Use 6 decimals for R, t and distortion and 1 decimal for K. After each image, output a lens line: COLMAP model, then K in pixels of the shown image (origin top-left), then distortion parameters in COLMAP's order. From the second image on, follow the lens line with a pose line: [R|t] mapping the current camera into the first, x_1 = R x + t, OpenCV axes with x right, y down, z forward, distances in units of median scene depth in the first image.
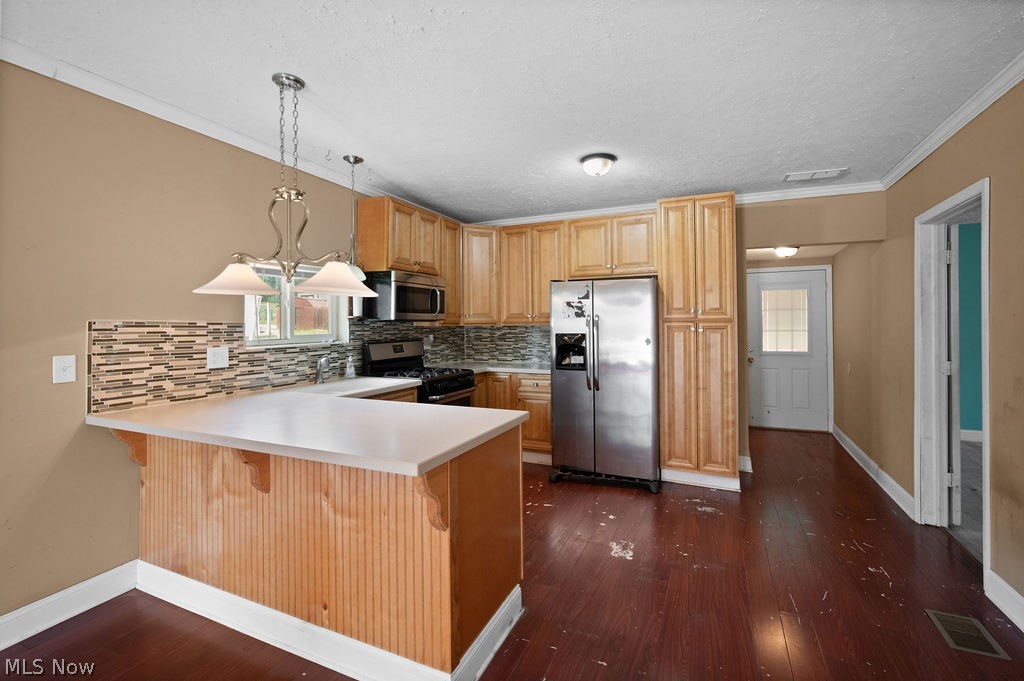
lens RADIAL K [[439.3, 0, 545.1], [0, 439.3, 321.1], [0, 0, 1]] dist [-0.000565, -0.000134]
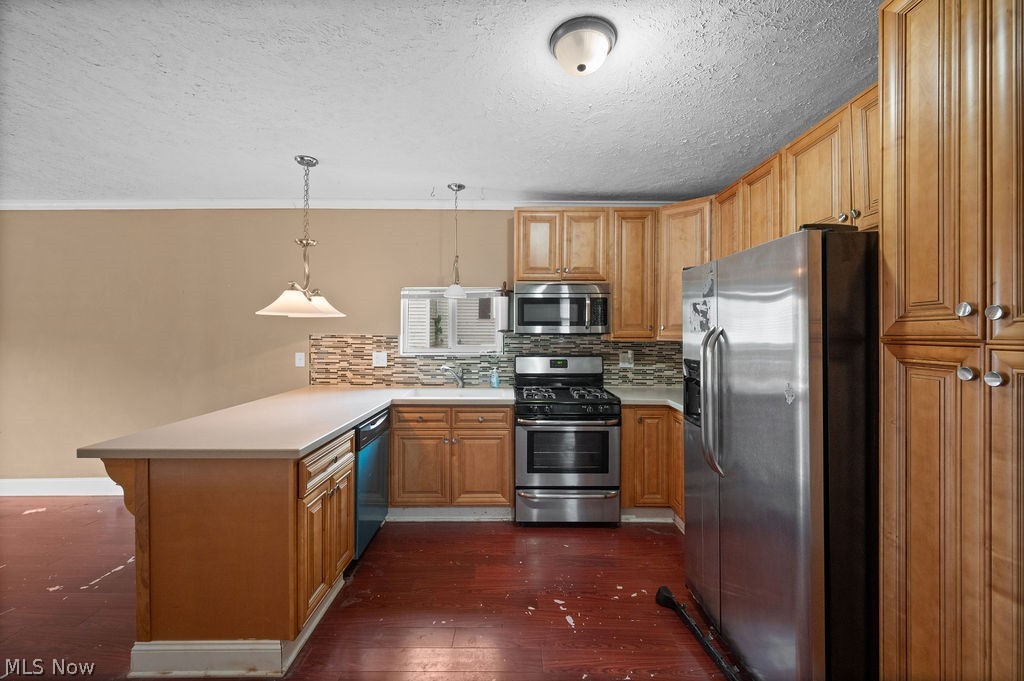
lens RADIAL K [[411.5, 0, 514.2], [0, 411.5, 336.1], [0, 0, 1]] dist [-0.000784, -0.000118]
pose [[0.379284, 0.015273, -0.925154, 0.654362], [0.000315, 0.999862, 0.016635, -0.016011], [0.925280, -0.006601, 0.379226, 0.851865]]
